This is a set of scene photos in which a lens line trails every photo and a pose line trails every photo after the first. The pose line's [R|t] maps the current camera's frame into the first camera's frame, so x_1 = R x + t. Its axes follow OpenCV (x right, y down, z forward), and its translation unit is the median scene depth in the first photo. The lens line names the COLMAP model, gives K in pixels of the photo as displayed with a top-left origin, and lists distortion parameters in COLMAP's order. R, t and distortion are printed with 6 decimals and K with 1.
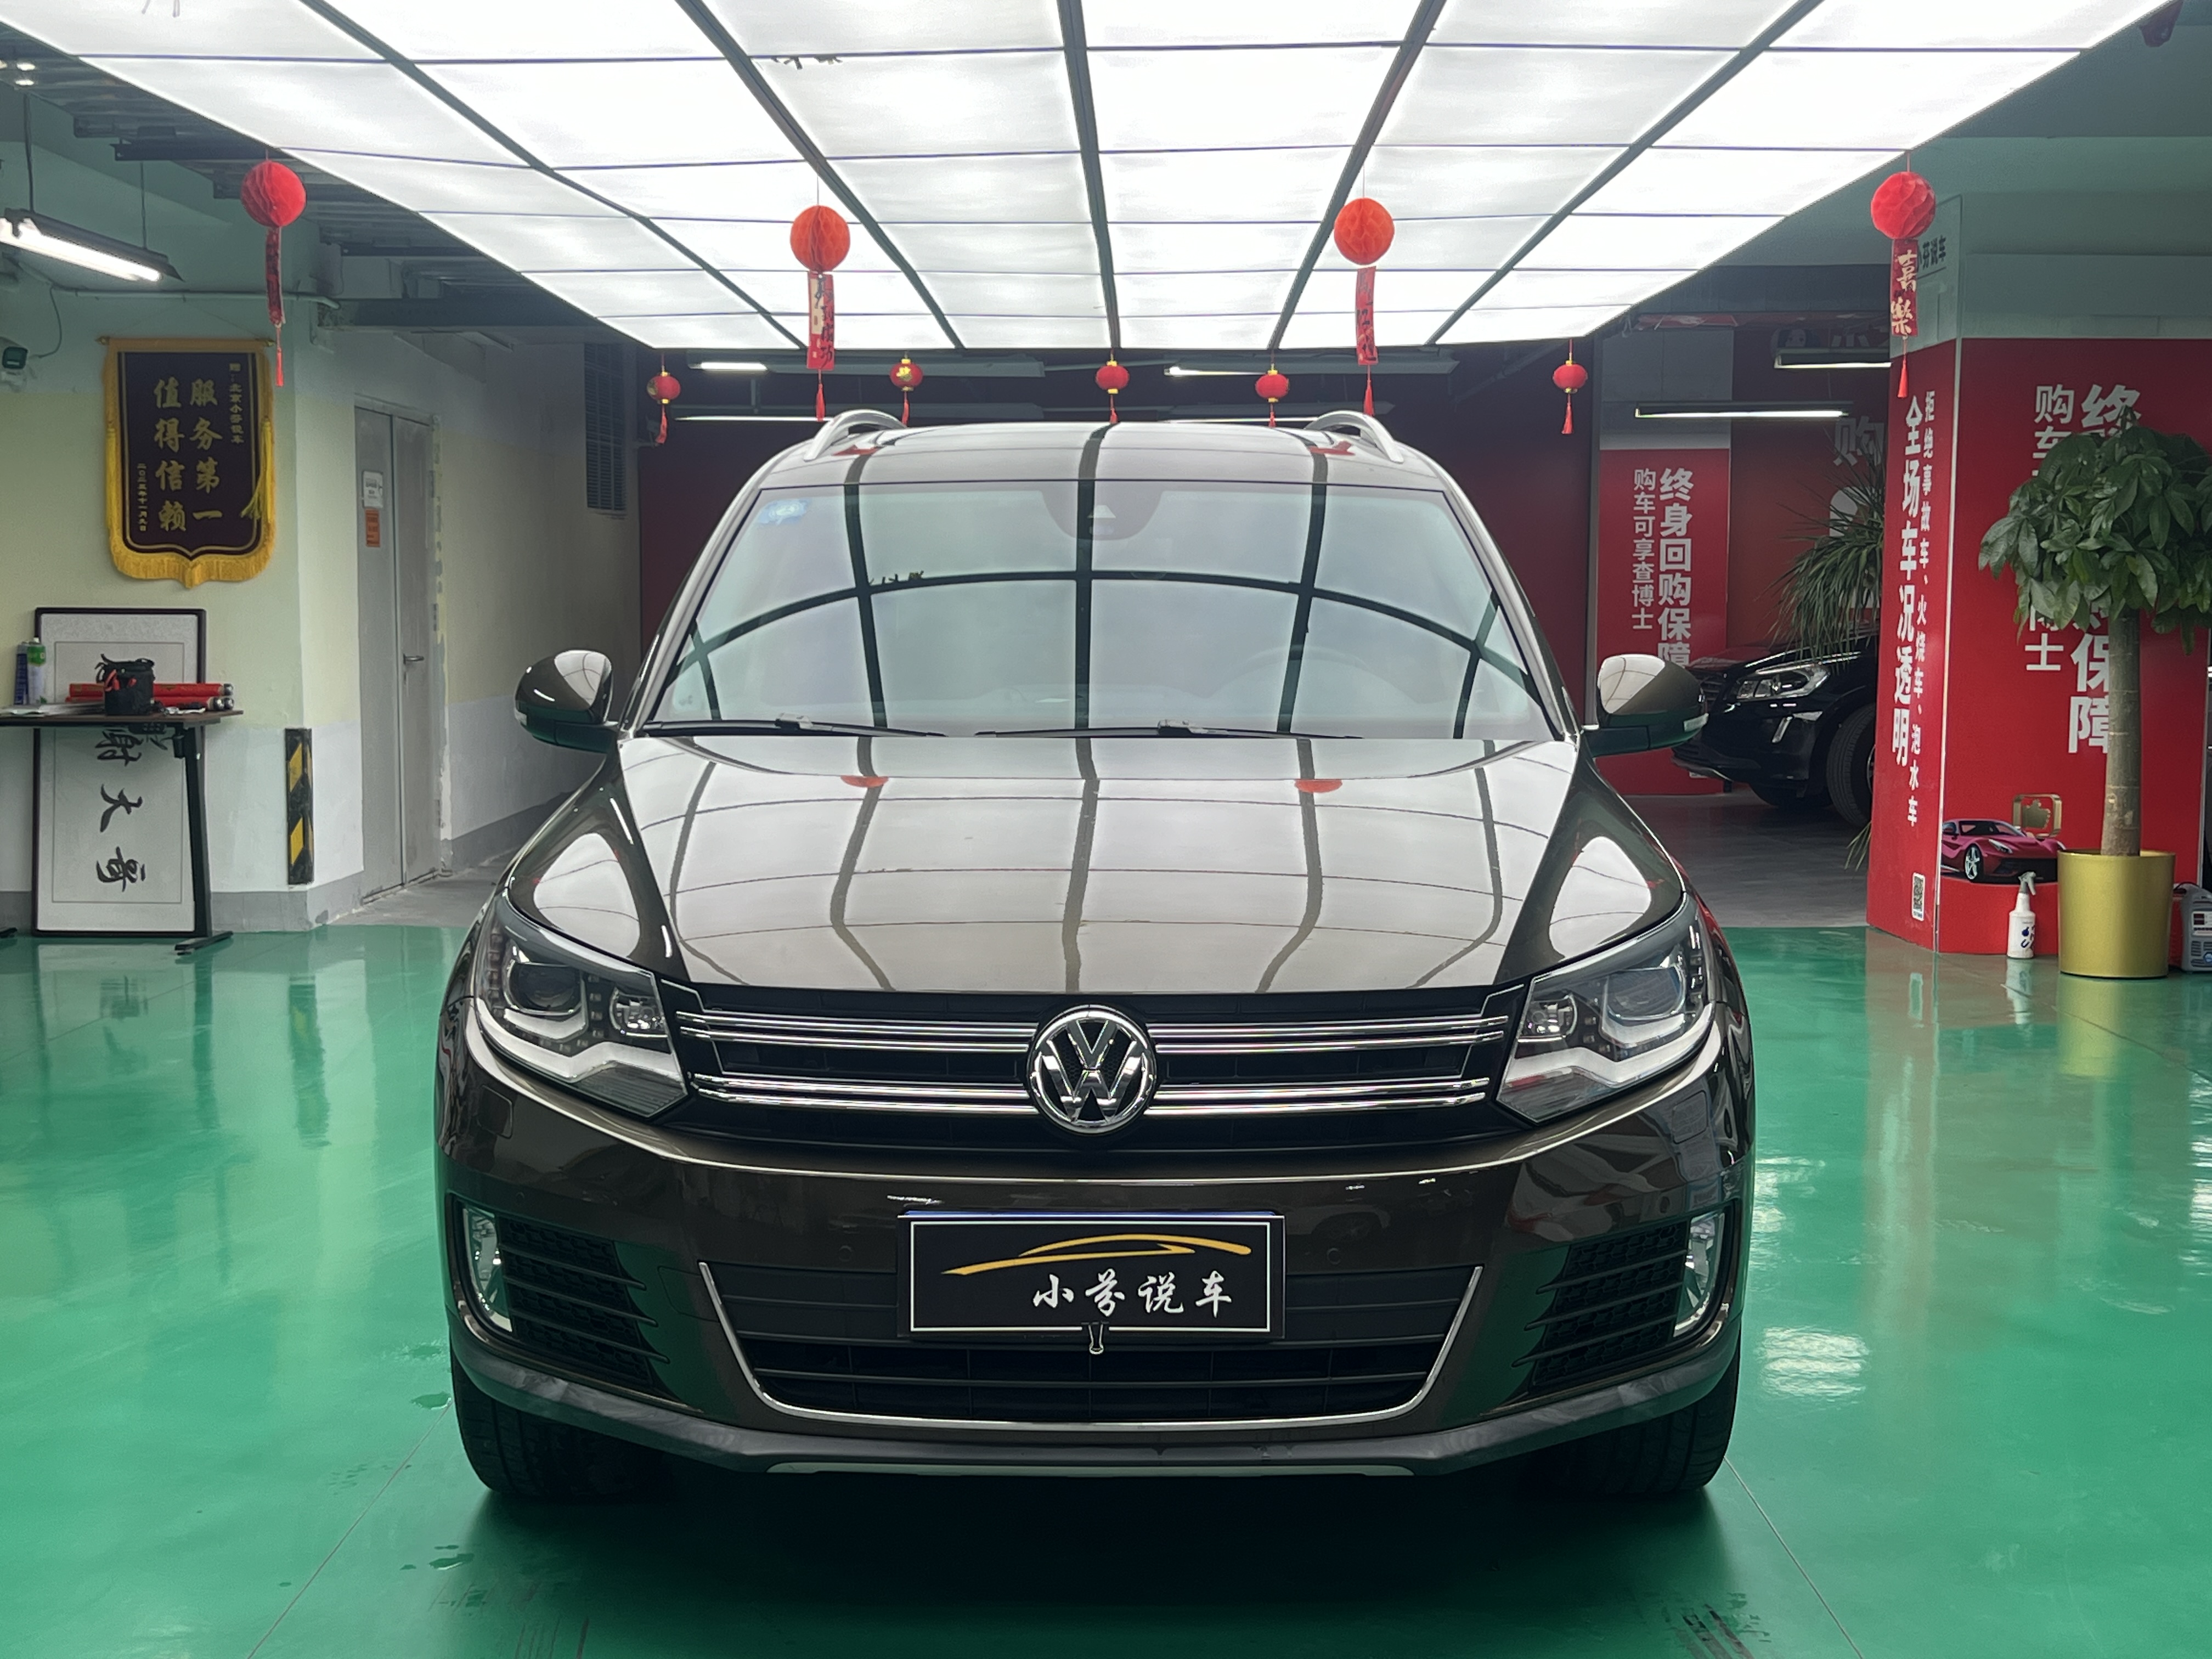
lens RADIAL K [[2966.9, 0, 1097.9], [0, 2966.9, 848.9], [0, 0, 1]] dist [0.071859, 0.000000]
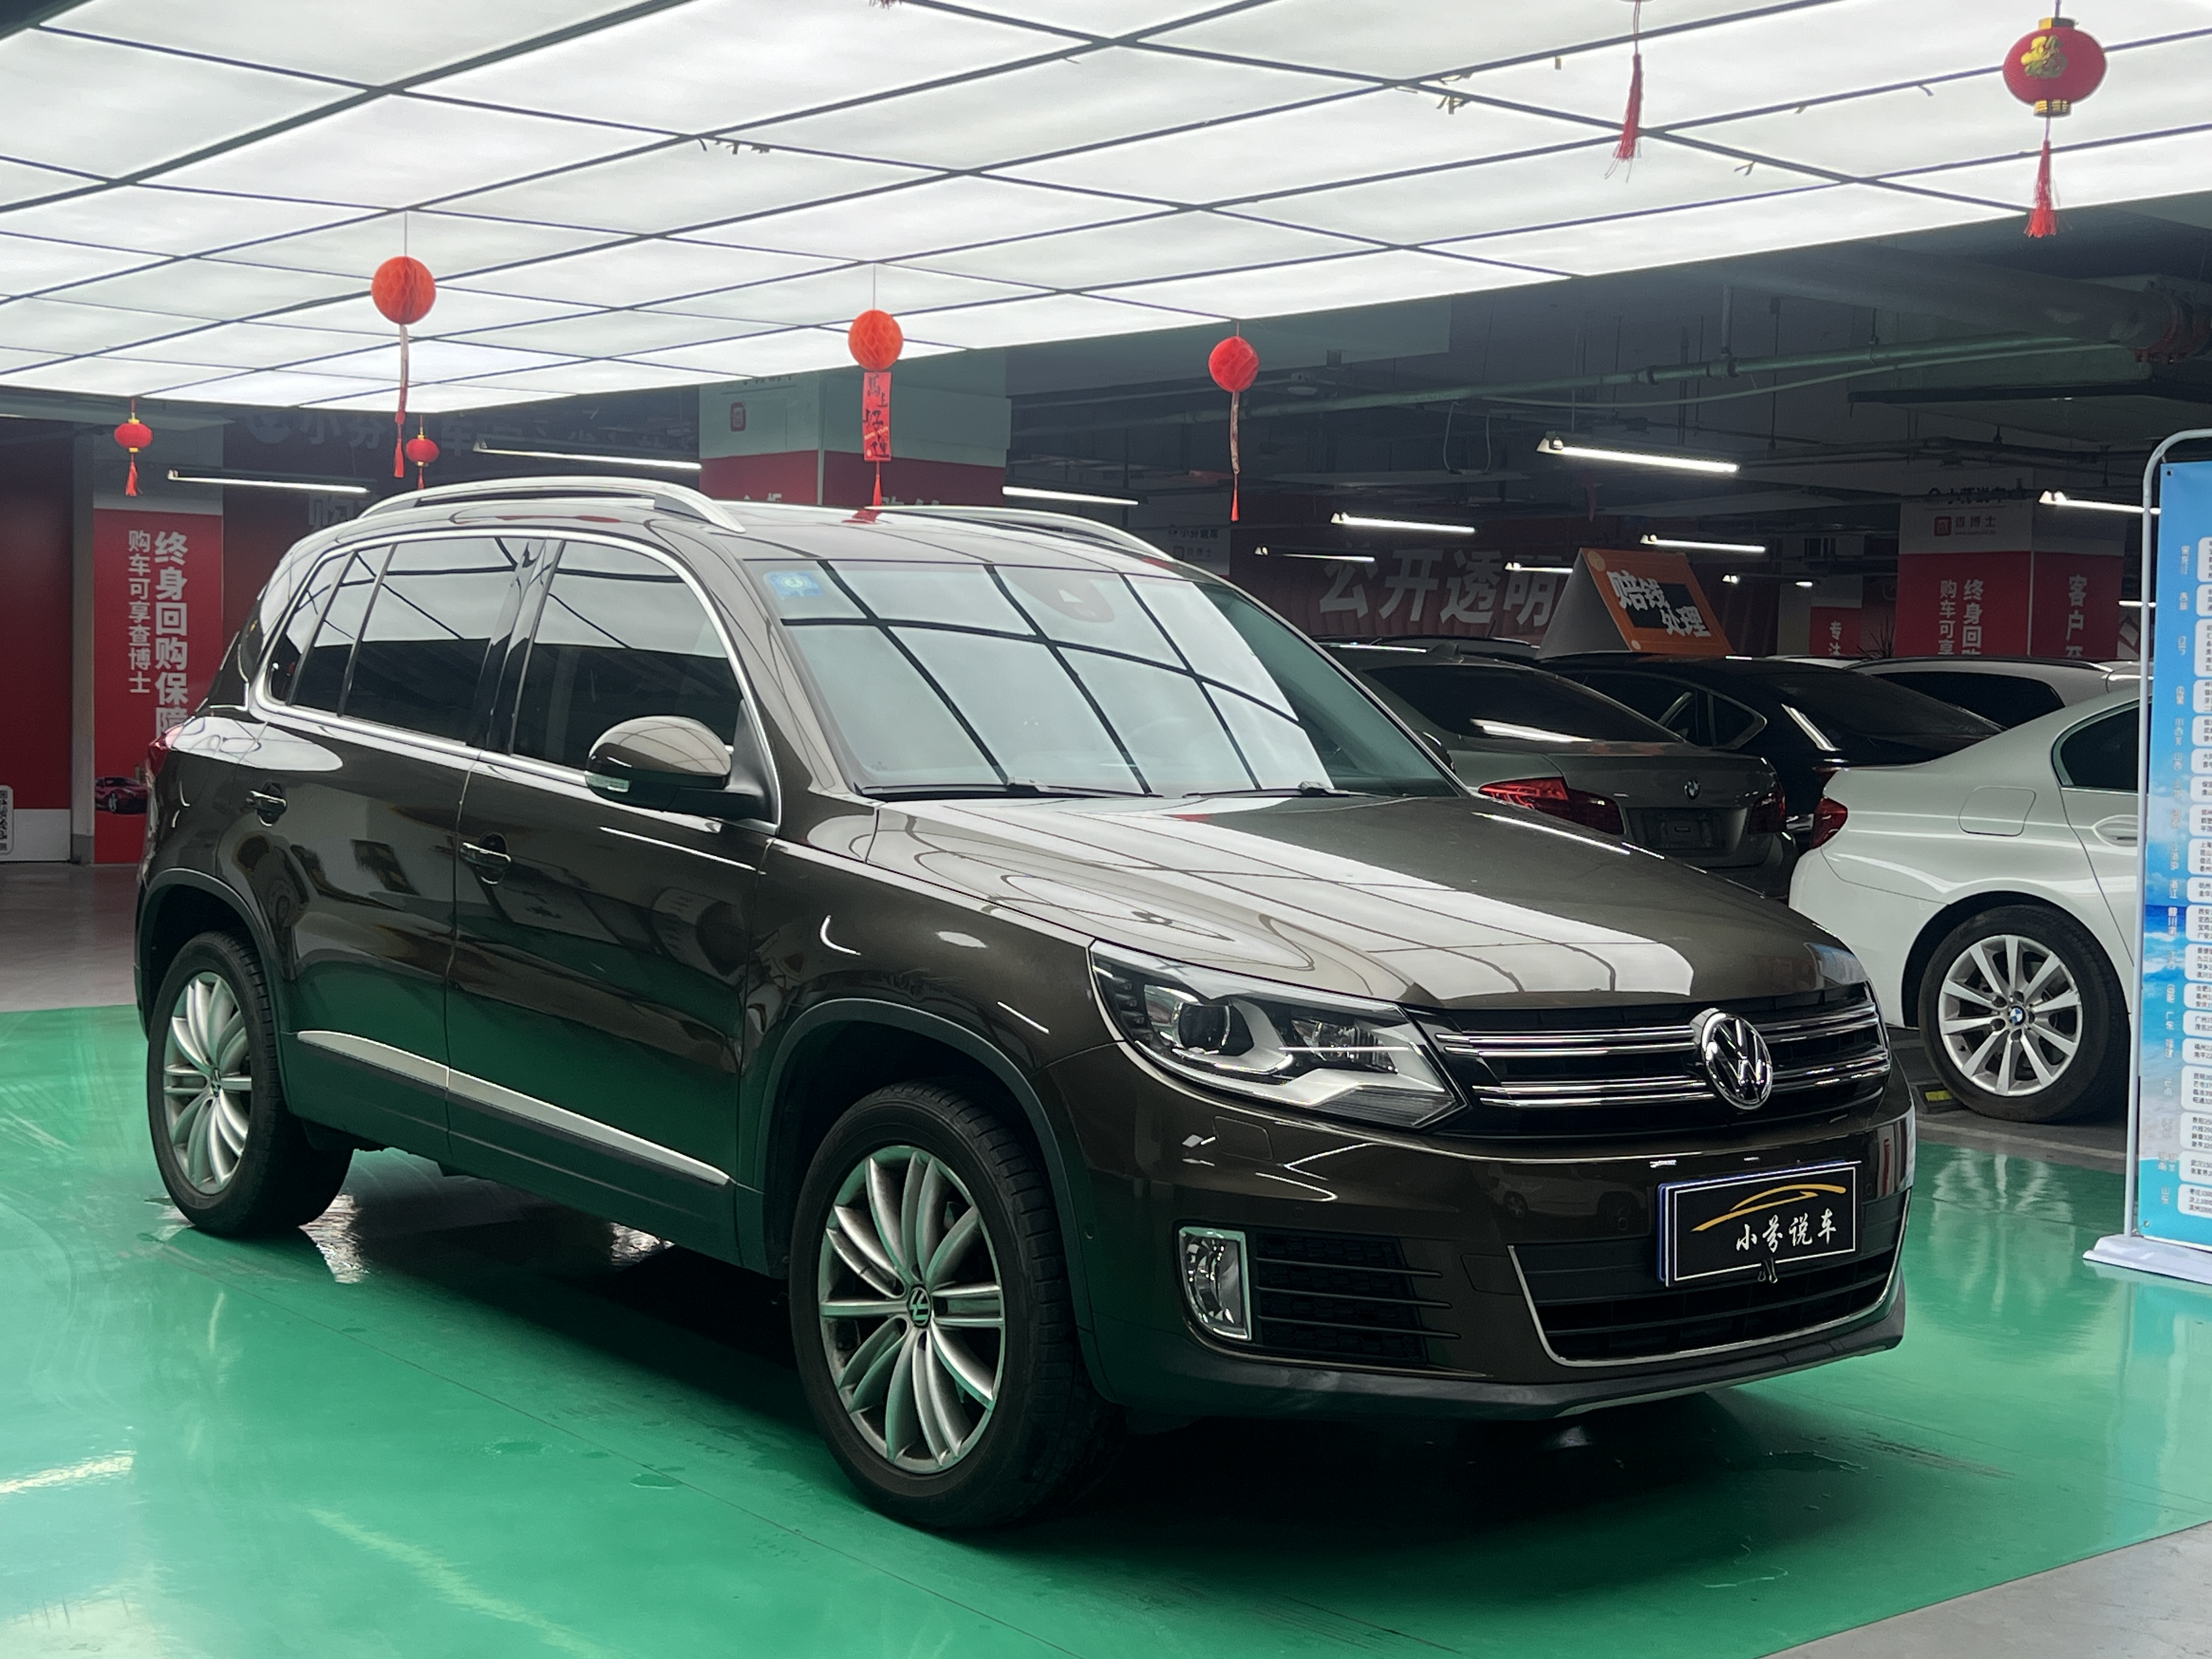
lens RADIAL K [[2966.9, 0, 1118.1], [0, 2966.9, 834.6], [0, 0, 1]] dist [0.071859, 0.000000]
pose [[0.753839, -0.010375, 0.656977, -0.381869], [0.028263, 0.999462, -0.016647, -0.002832], [-0.656451, 0.031118, 0.753726, 0.080276]]
